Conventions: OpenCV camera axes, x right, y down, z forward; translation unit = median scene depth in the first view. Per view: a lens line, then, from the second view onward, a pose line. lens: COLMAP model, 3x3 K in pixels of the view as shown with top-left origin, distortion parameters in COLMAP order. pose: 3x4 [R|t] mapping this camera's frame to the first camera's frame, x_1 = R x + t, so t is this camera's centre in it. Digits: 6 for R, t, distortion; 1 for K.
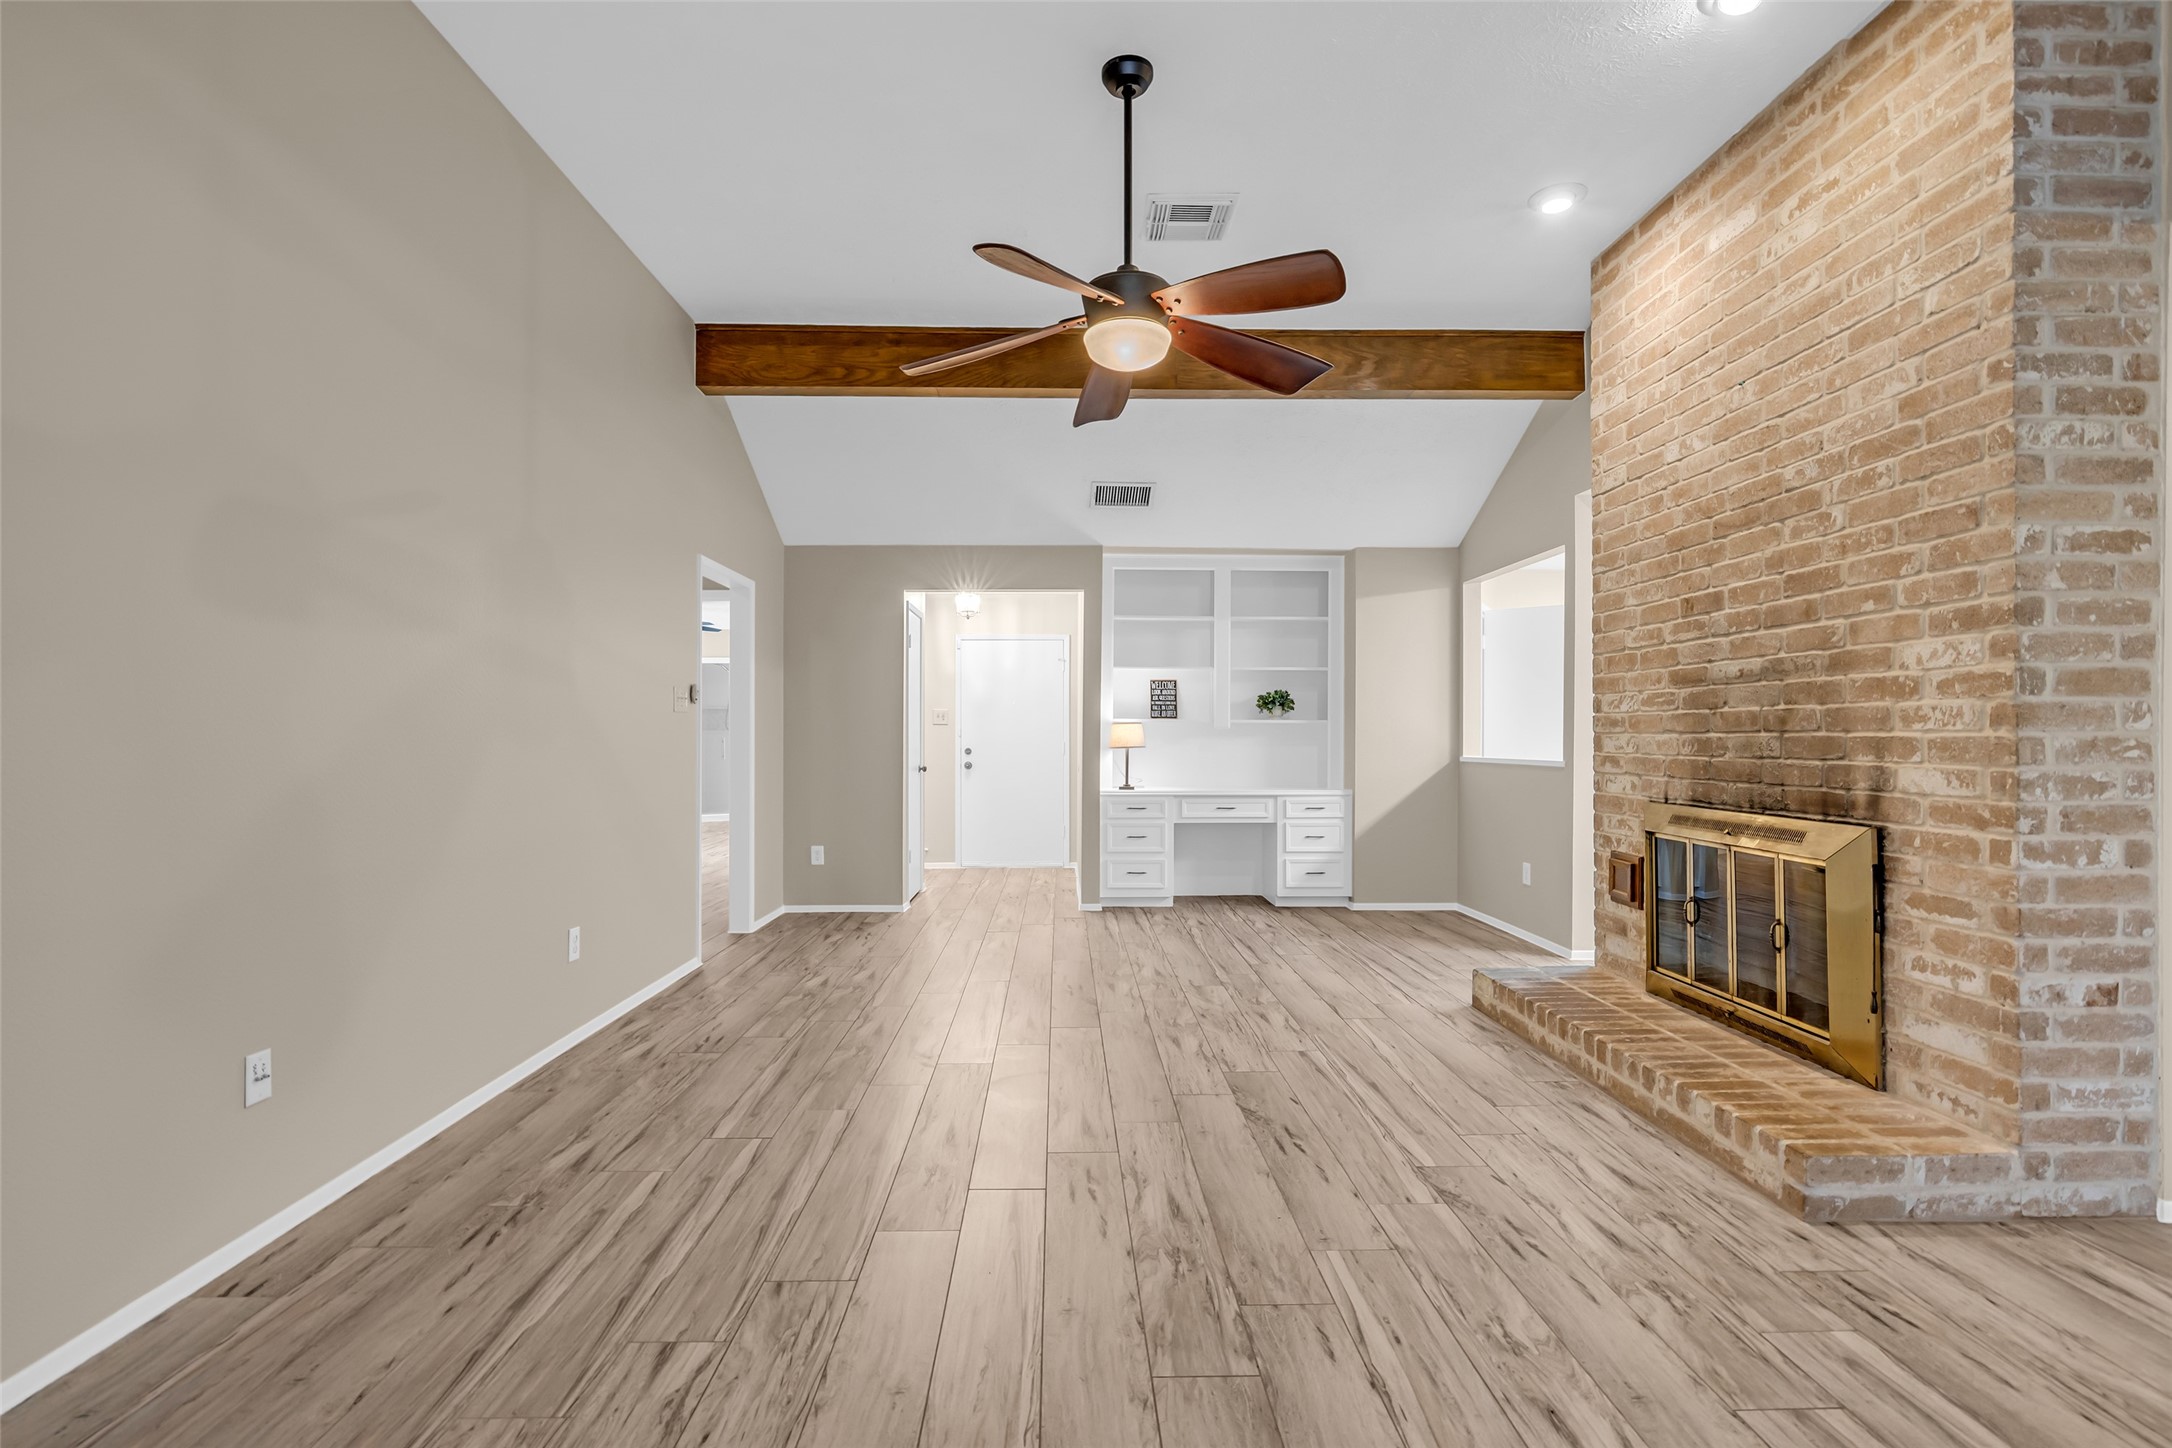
lens RADIAL K [[998.1, 0, 1075.4], [0, 998.1, 733.5], [0, 0, 1]] dist [-0.020075, 0.005960]
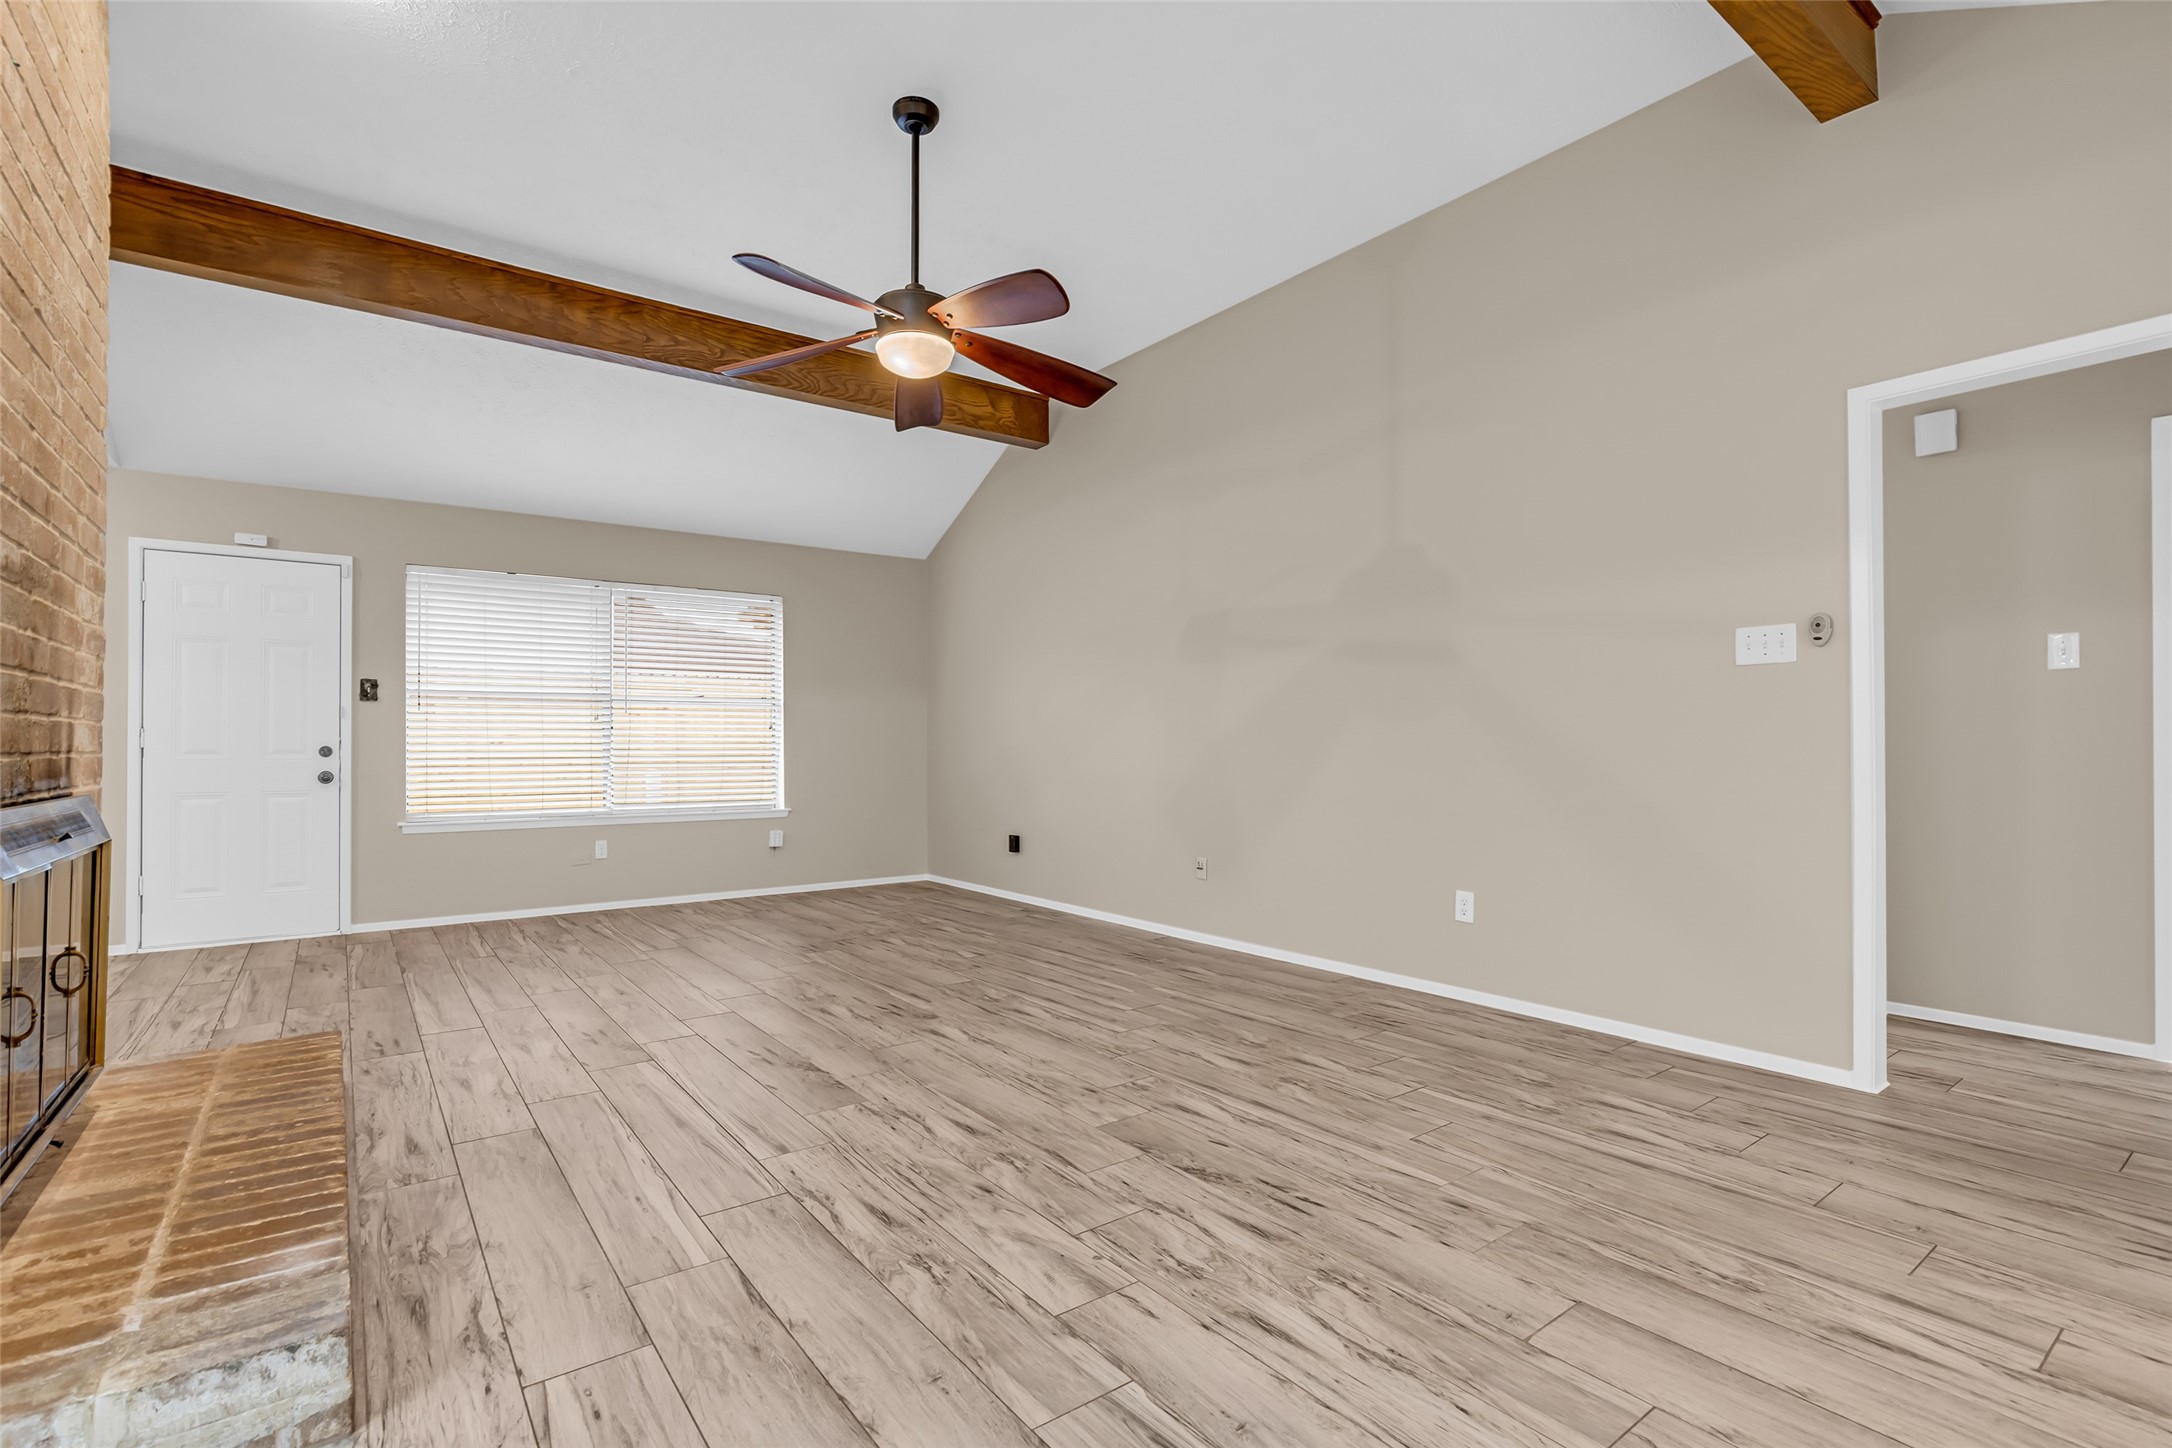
lens RADIAL K [[998.1, 0, 1076.9], [0, 998.1, 732.4], [0, 0, 1]] dist [-0.020075, 0.005960]
pose [[-0.810624, -0.006315, -0.585533, 0.563198], [0.002511, 0.999895, -0.014261, 0.051324], [0.585561, -0.013030, -0.810523, 2.024101]]
